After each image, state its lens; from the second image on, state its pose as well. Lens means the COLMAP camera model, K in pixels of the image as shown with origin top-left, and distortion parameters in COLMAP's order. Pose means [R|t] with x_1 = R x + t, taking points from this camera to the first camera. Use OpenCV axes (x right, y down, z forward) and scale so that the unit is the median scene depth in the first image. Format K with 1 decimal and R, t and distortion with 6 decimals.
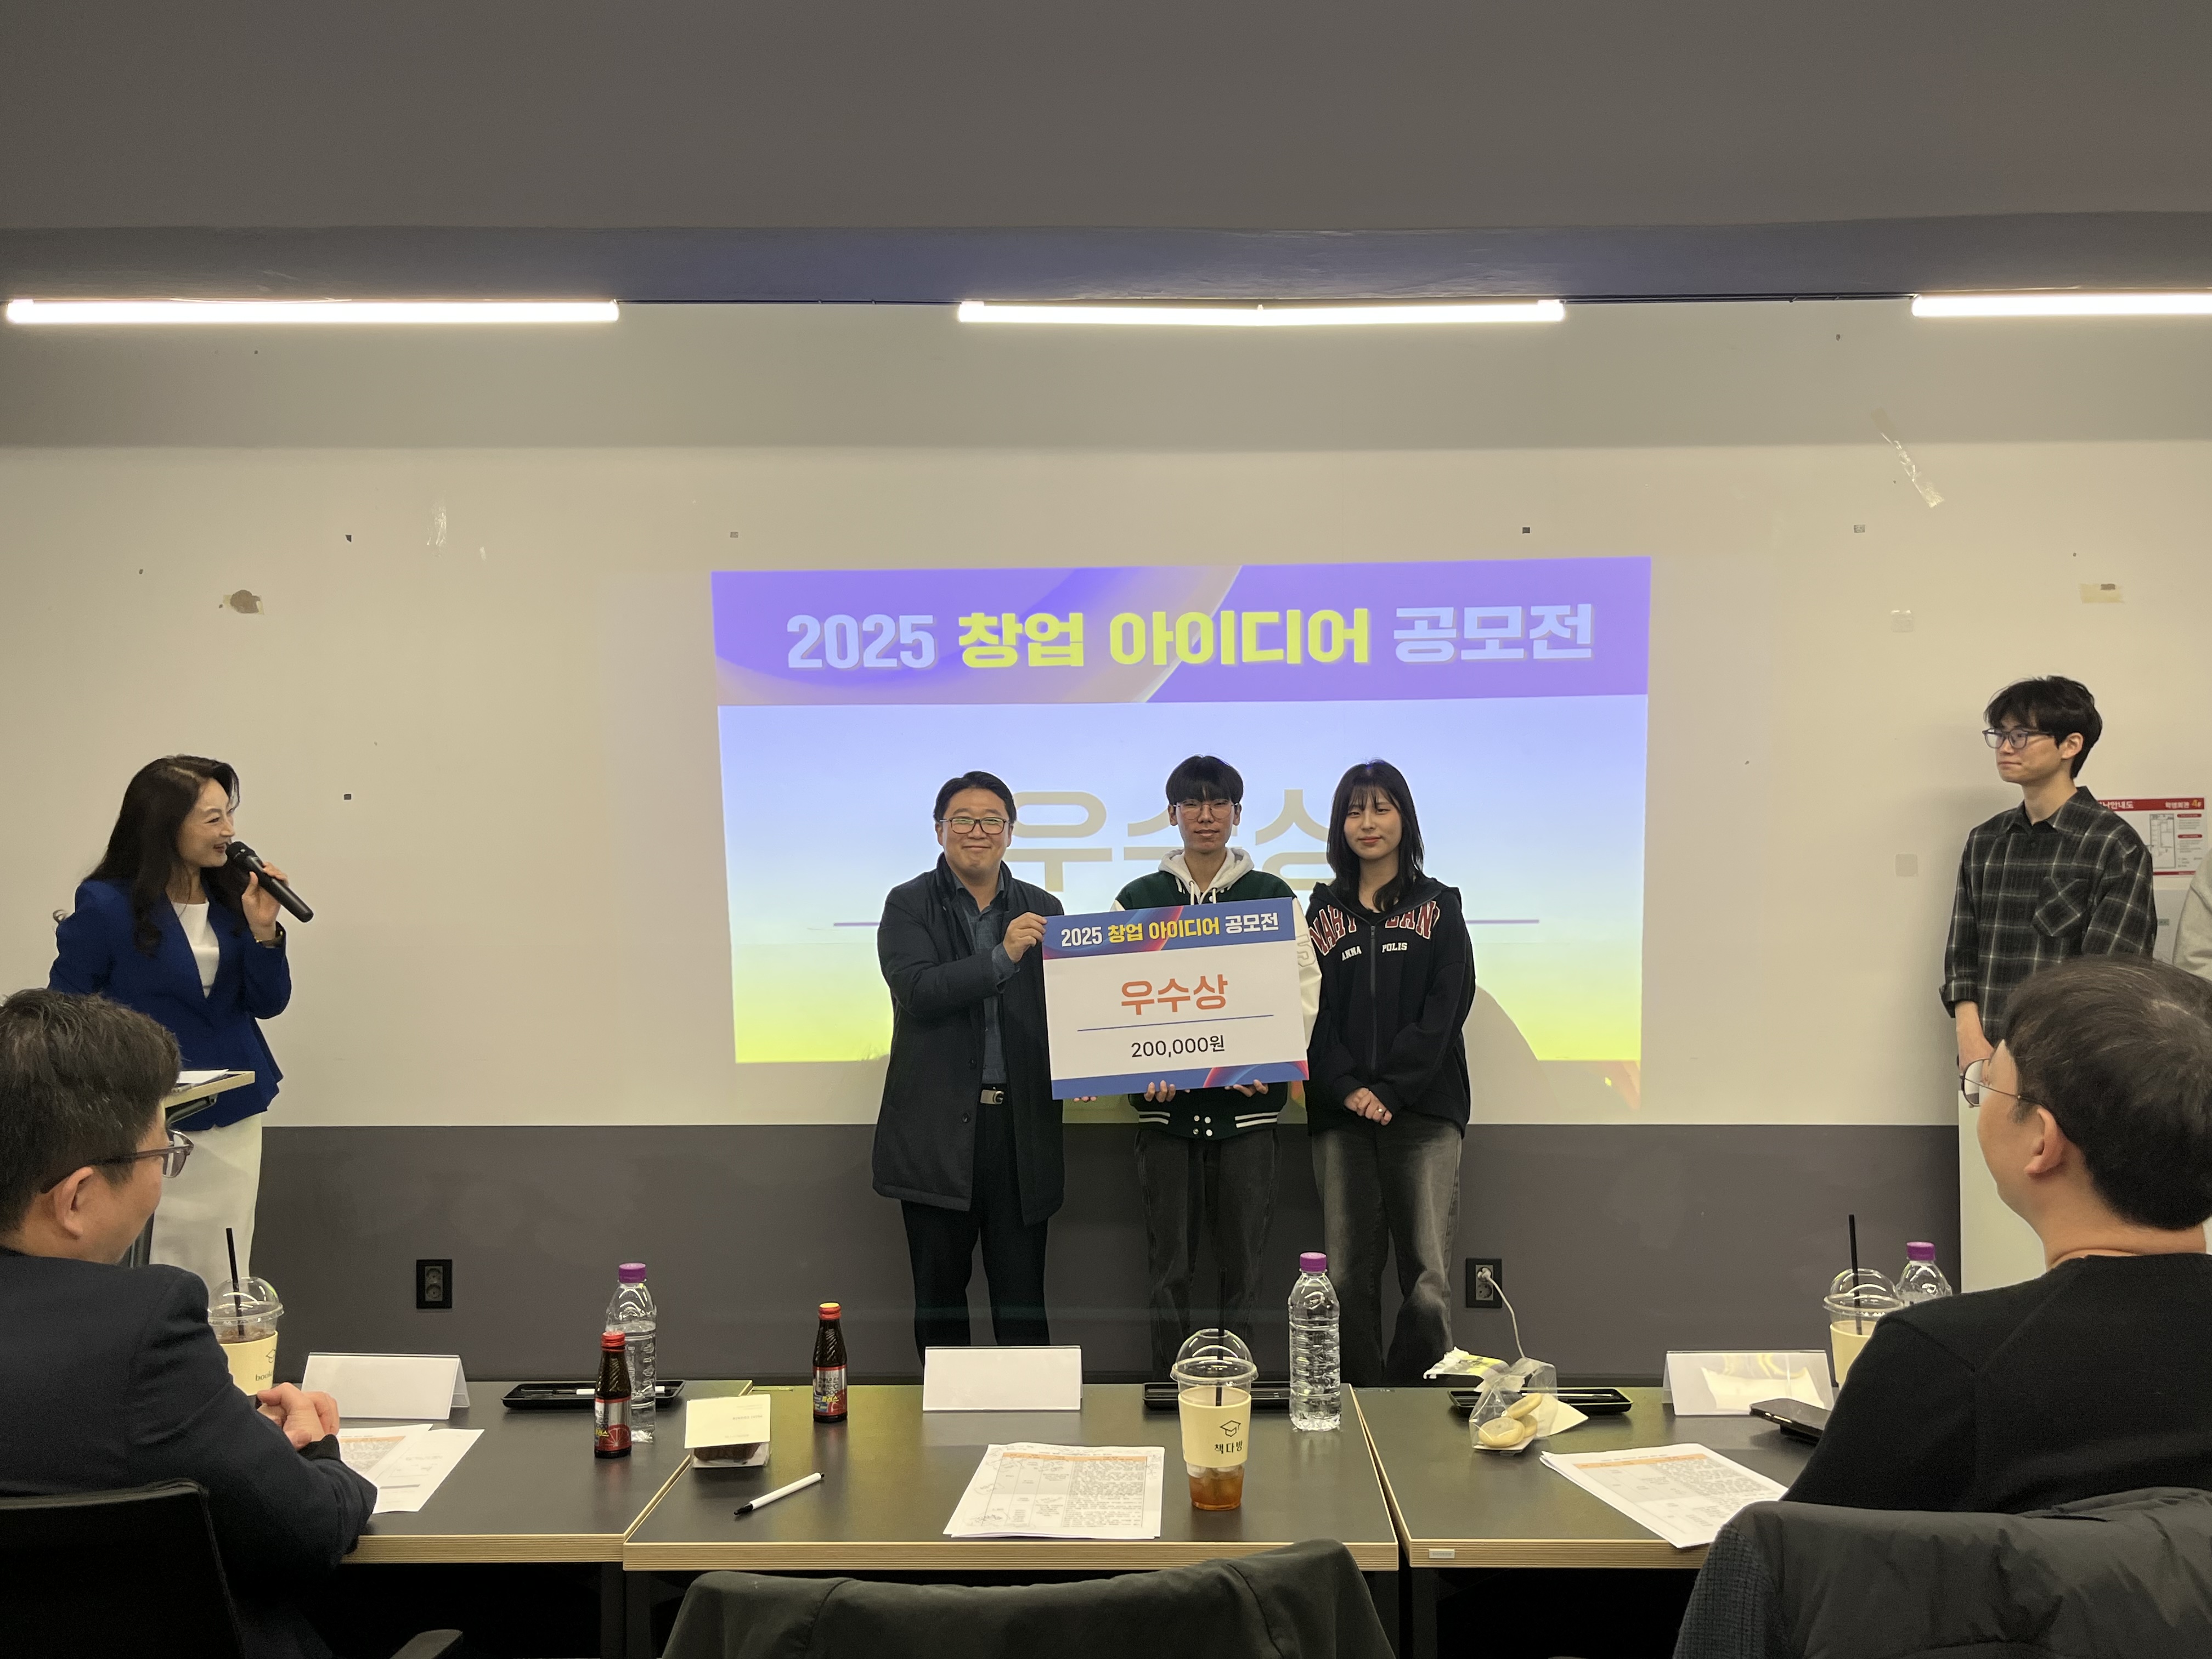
lens RADIAL K [[1921.4, 0, 1116.9], [0, 1921.4, 816.4], [0, 0, 1]] dist [0.044642, -0.024387]
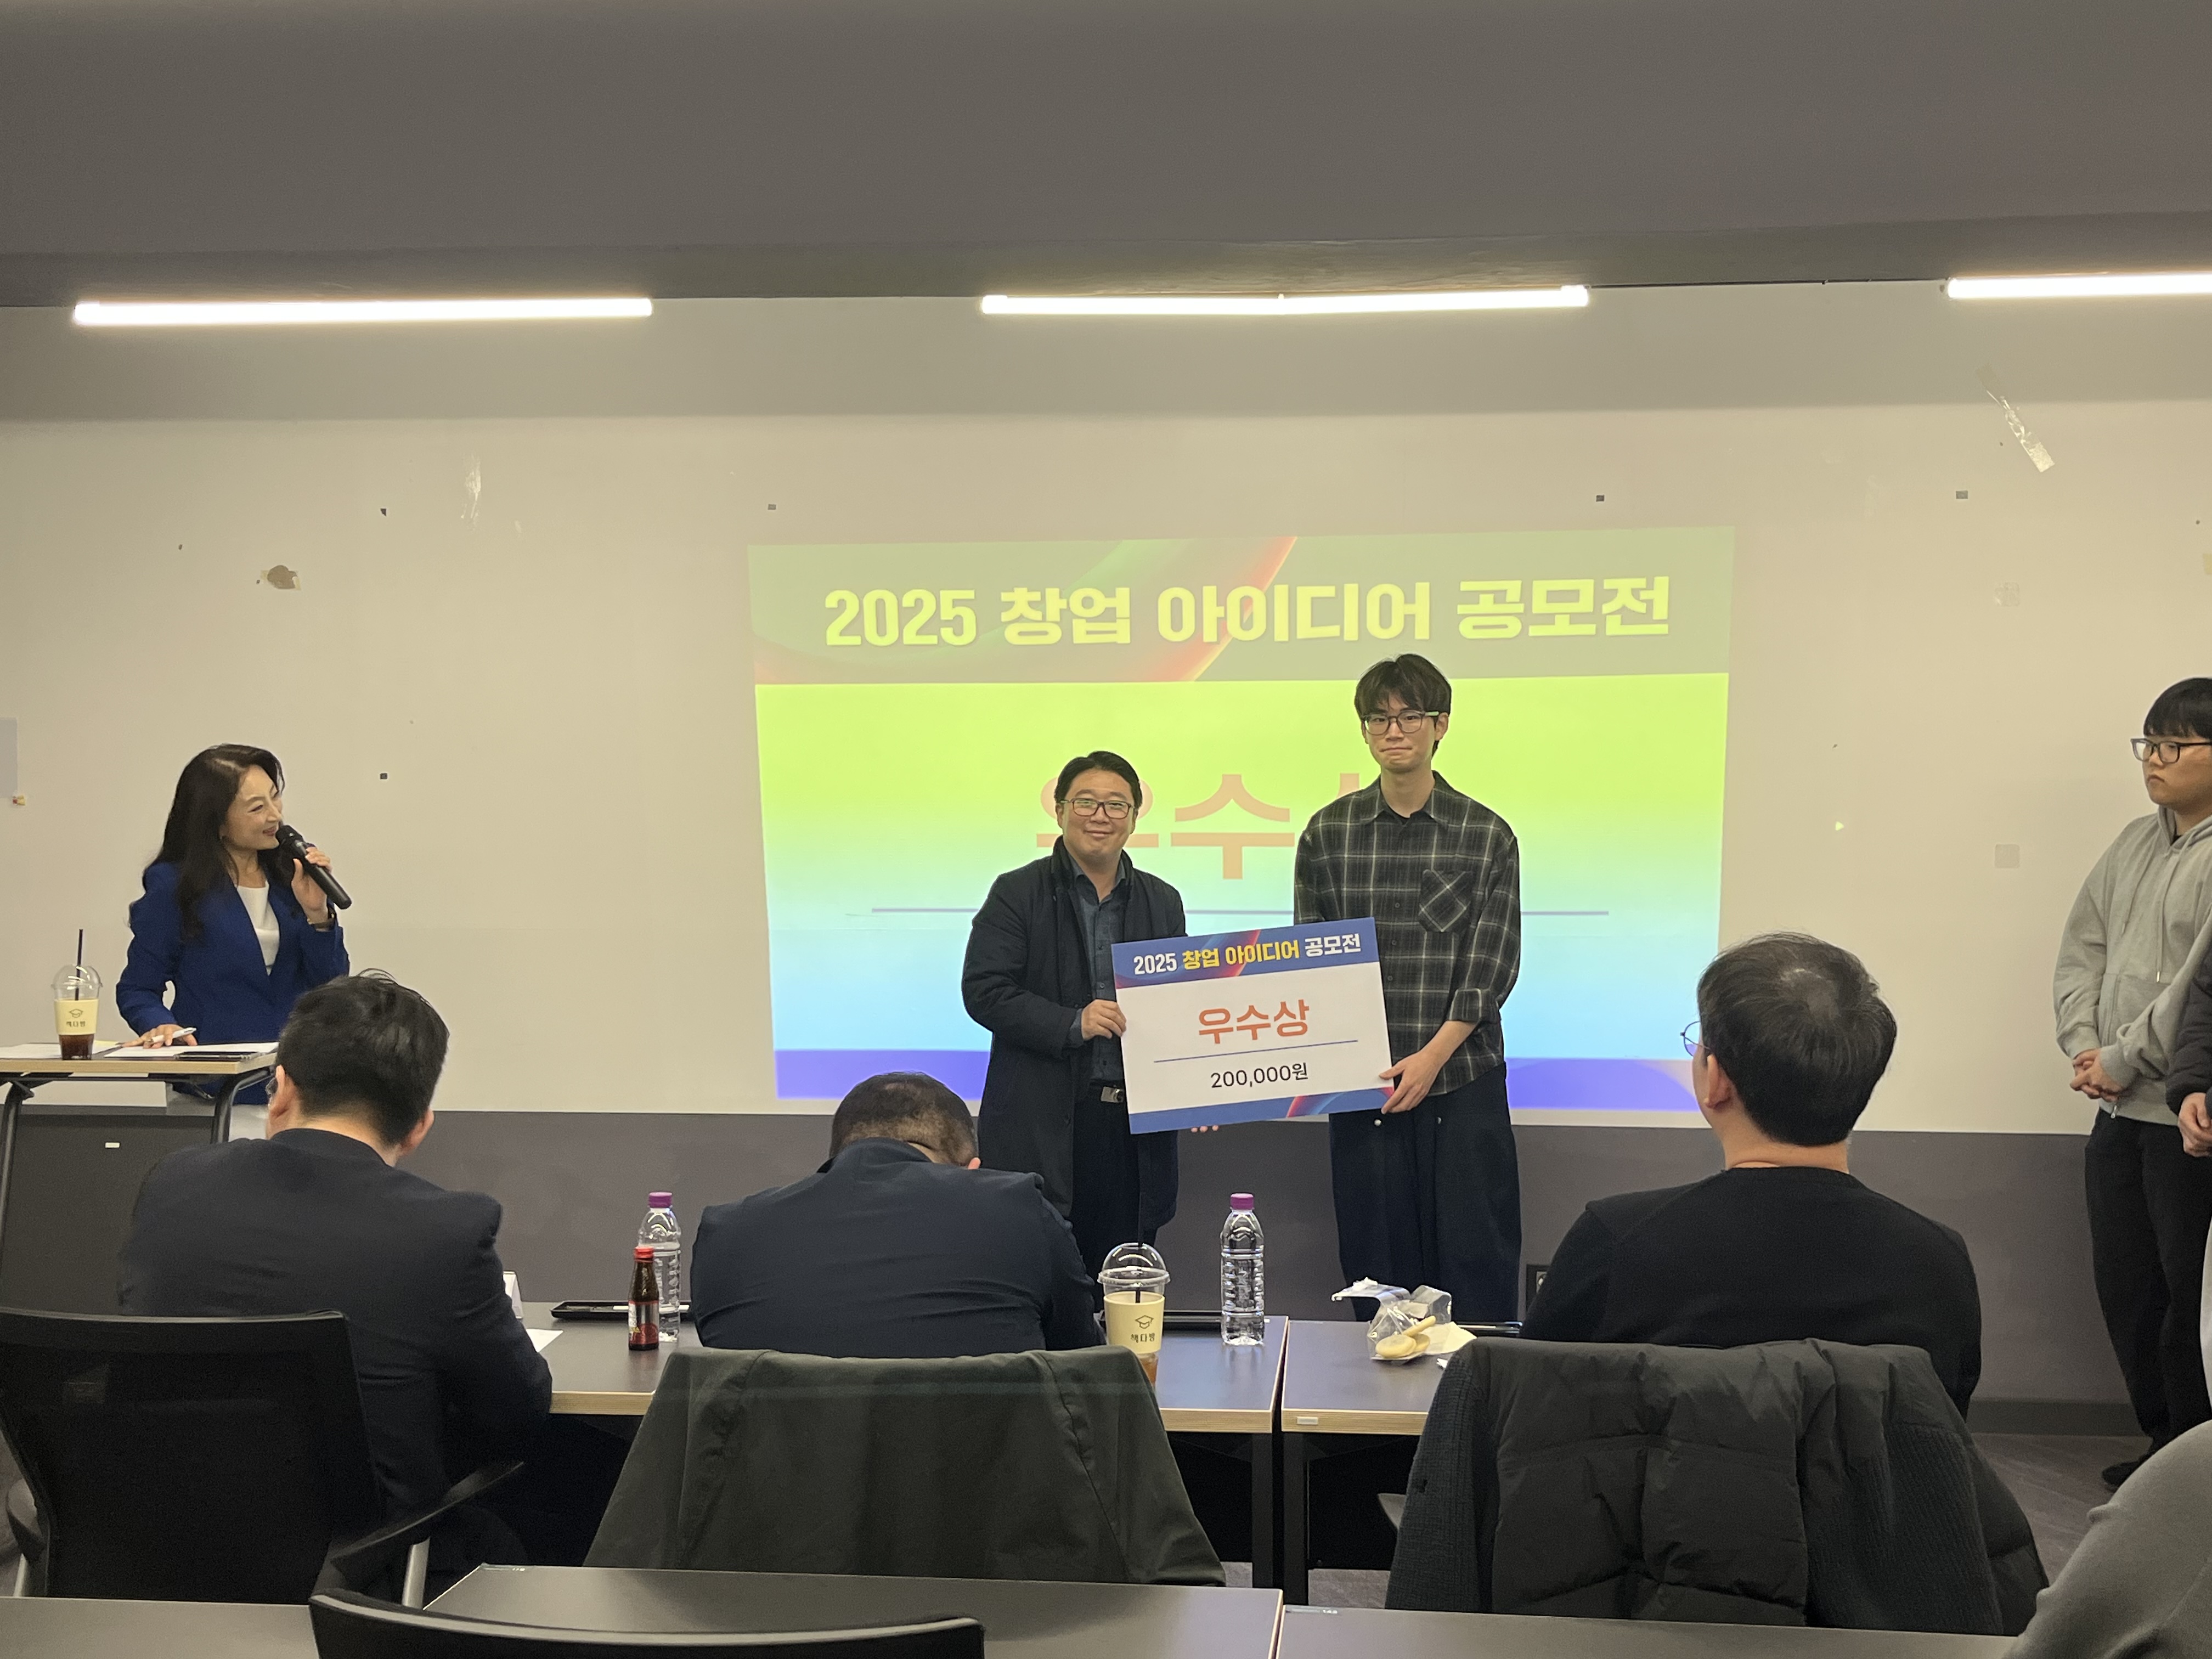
lens RADIAL K [[2619.2, 0, 1106.0], [0, 2619.2, 829.5], [0, 0, 1]] dist [0.050711, -0.014995]
pose [[0.996271, 0.005132, -0.086127, 0.108037], [-0.003367, 0.999782, 0.020624, -0.015643], [0.086214, -0.020257, 0.996071, -0.390426]]
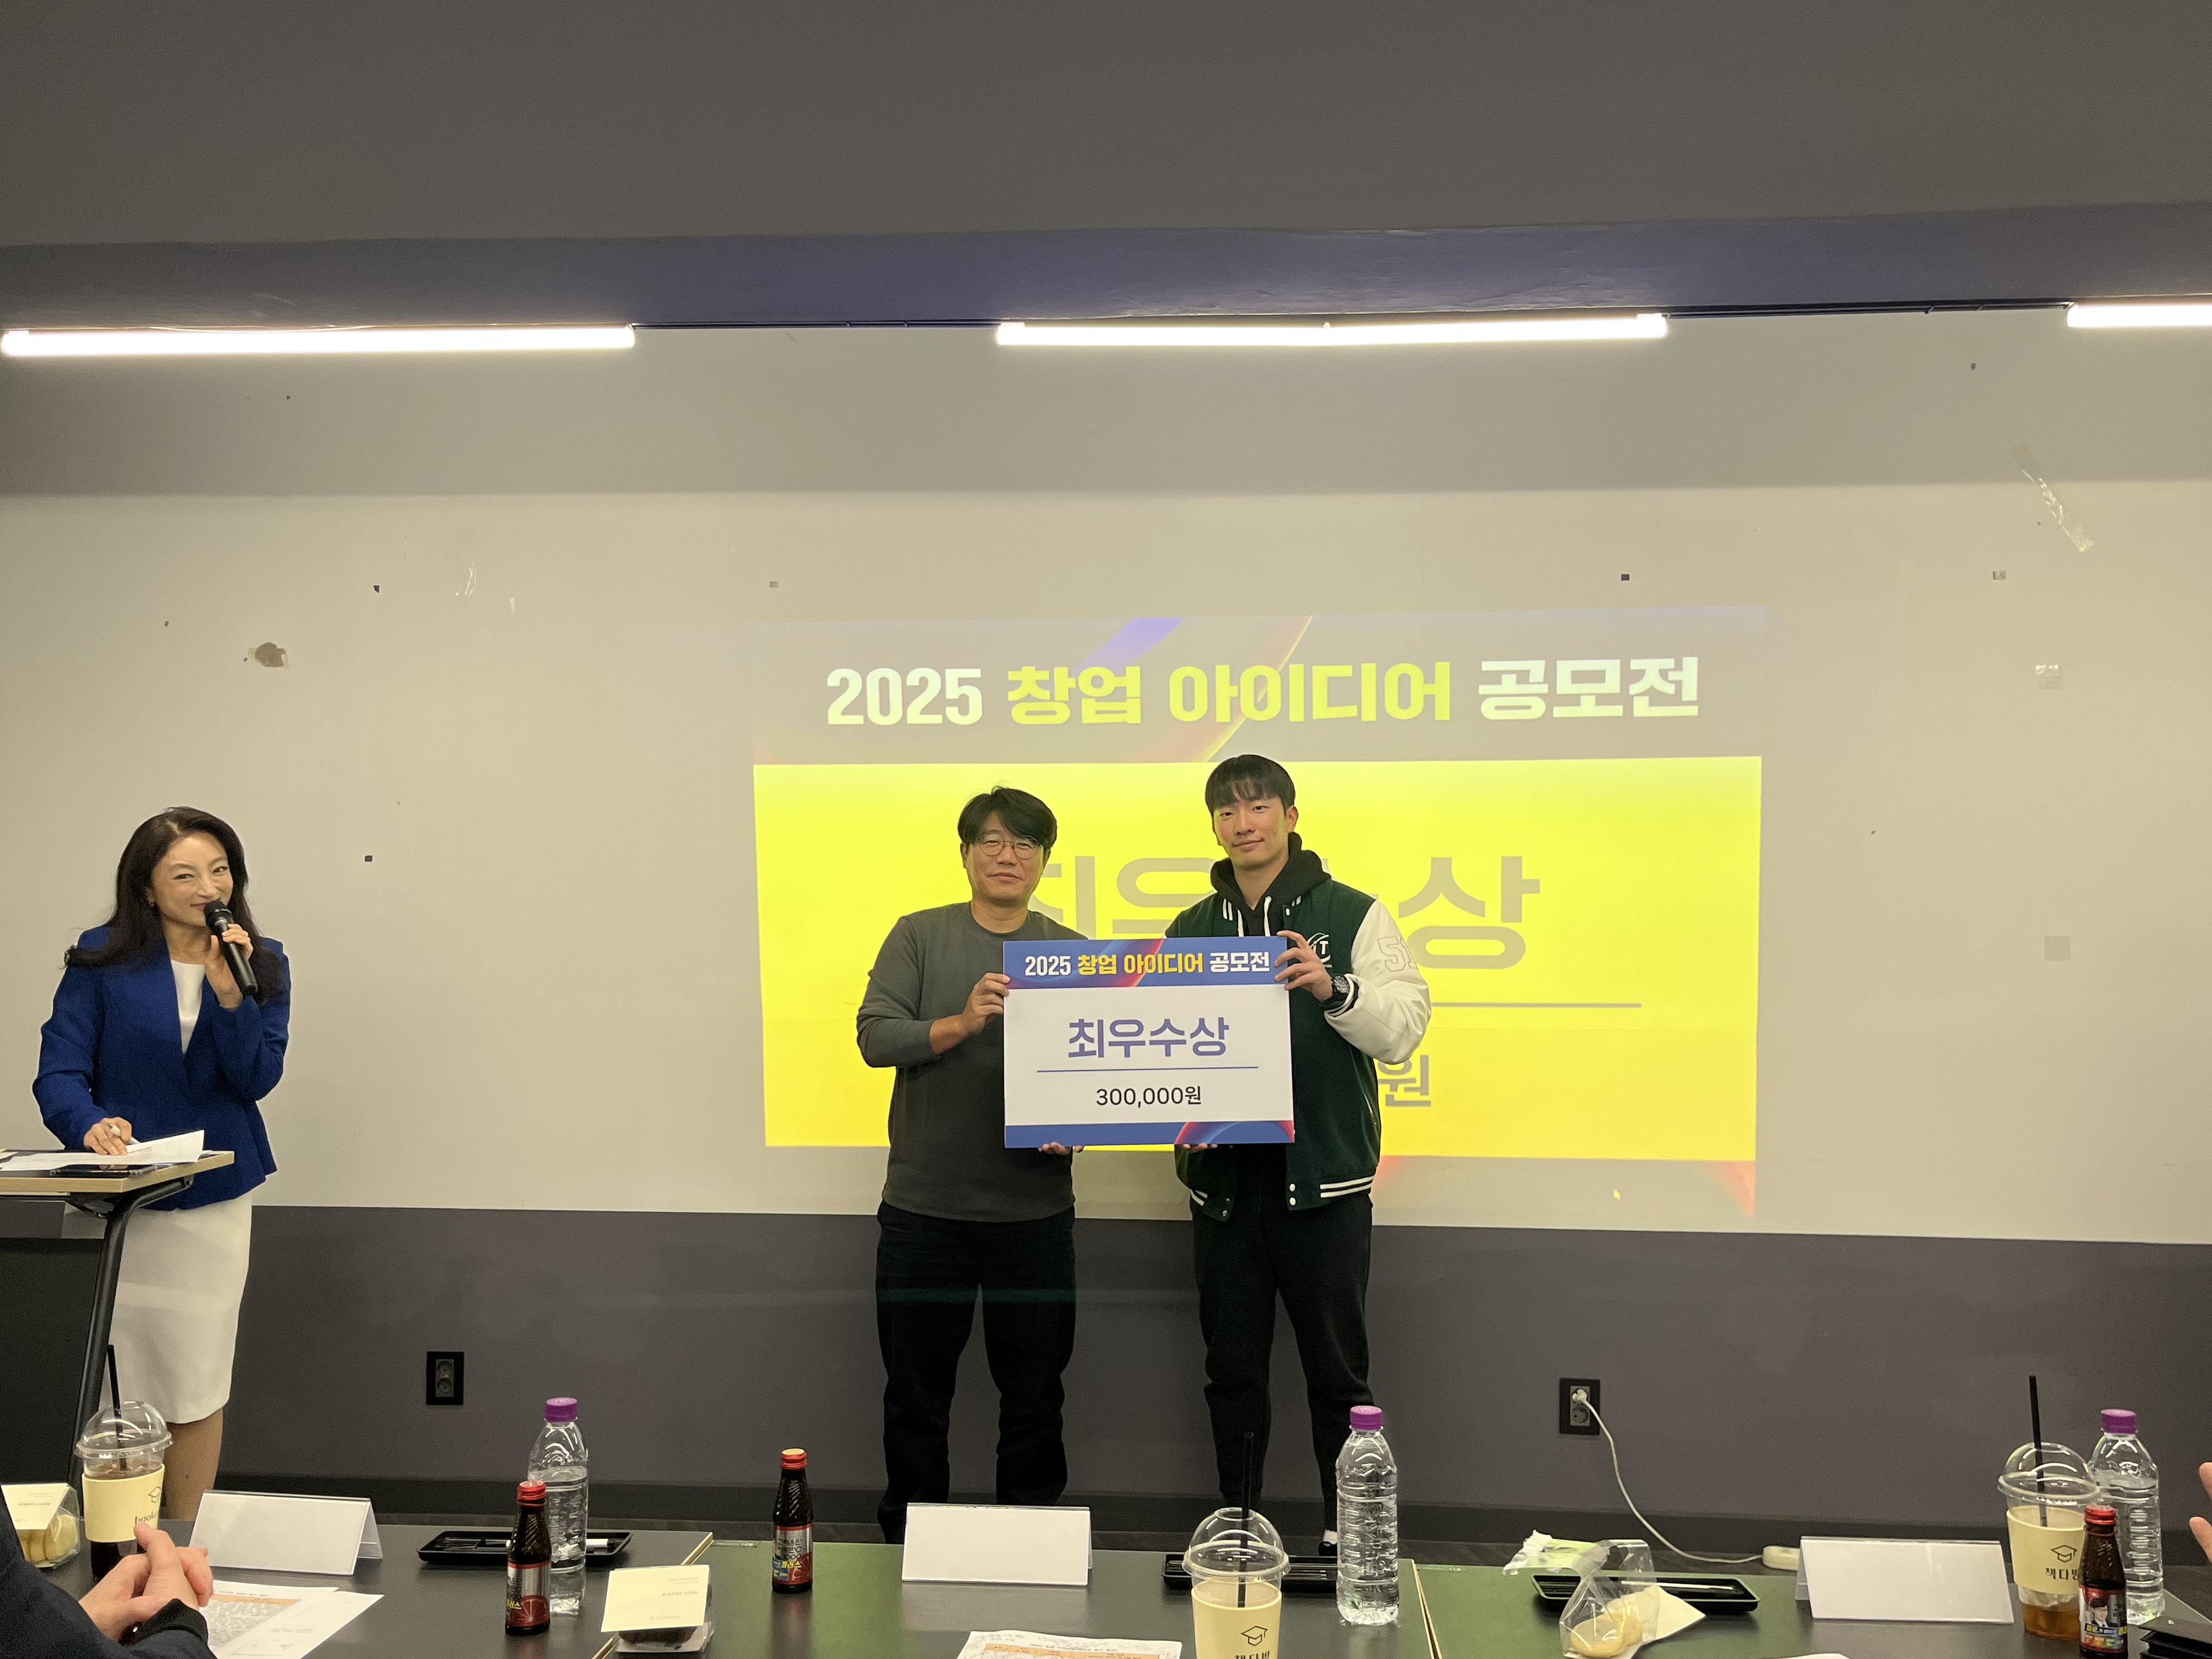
lens RADIAL K [[1885.2, 0, 1094.9], [0, 1885.2, 814.7], [0, 0, 1]] dist [0.061683, -0.064851]
pose [[0.997885, 0.005887, -0.064730, 0.025807], [-0.008499, 0.999157, -0.040152, 0.003889], [0.064439, 0.040617, 0.997095, 0.115938]]
